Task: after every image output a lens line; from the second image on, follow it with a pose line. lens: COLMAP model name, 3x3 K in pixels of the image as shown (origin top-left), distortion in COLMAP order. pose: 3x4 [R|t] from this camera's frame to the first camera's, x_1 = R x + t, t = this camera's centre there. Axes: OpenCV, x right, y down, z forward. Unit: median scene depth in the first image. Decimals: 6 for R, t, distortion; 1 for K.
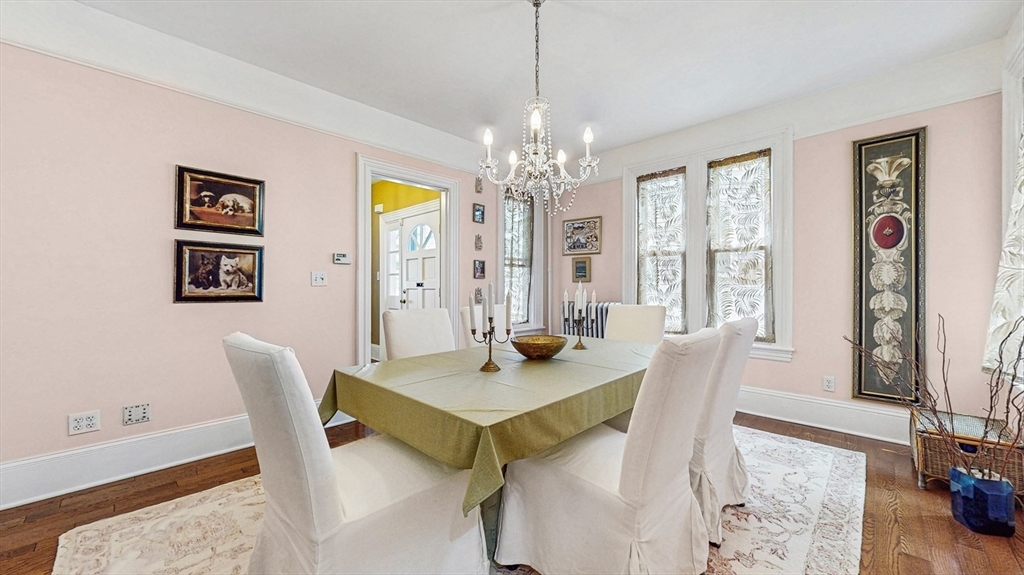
lens RADIAL K [[385.8, 0, 511.4], [0, 385.8, 286.5], [0, 0, 1]] dist [0.000586, 0.000093]
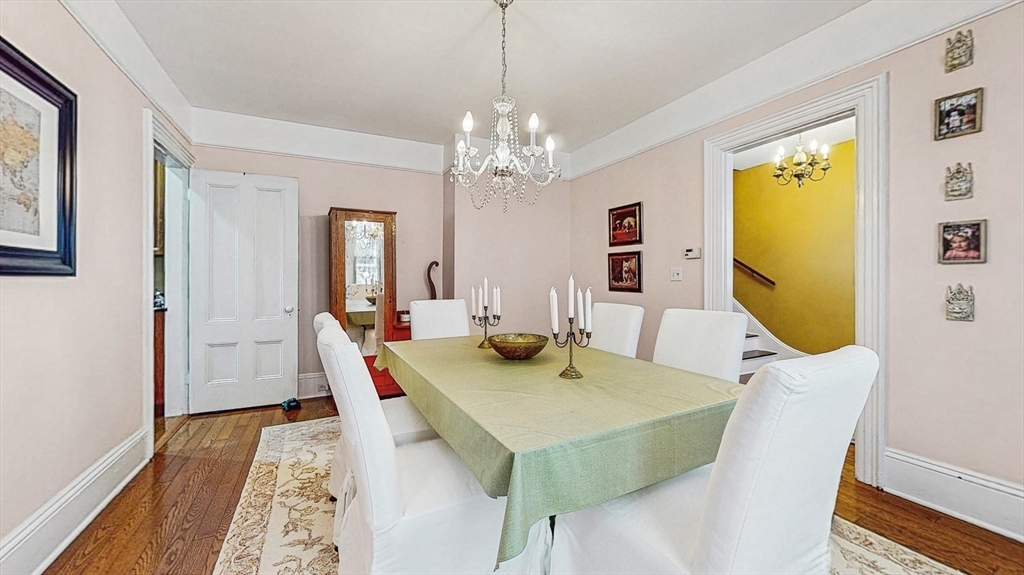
lens RADIAL K [[385.8, 0, 512.6], [0, 385.8, 281.4], [0, 0, 1]] dist [0.000586, 0.000093]
pose [[-0.325624, 0.005999, -0.945480, 0.797837], [0.004893, 0.999977, 0.004660, -0.008145], [0.945487, -0.003109, -0.325646, 1.065143]]
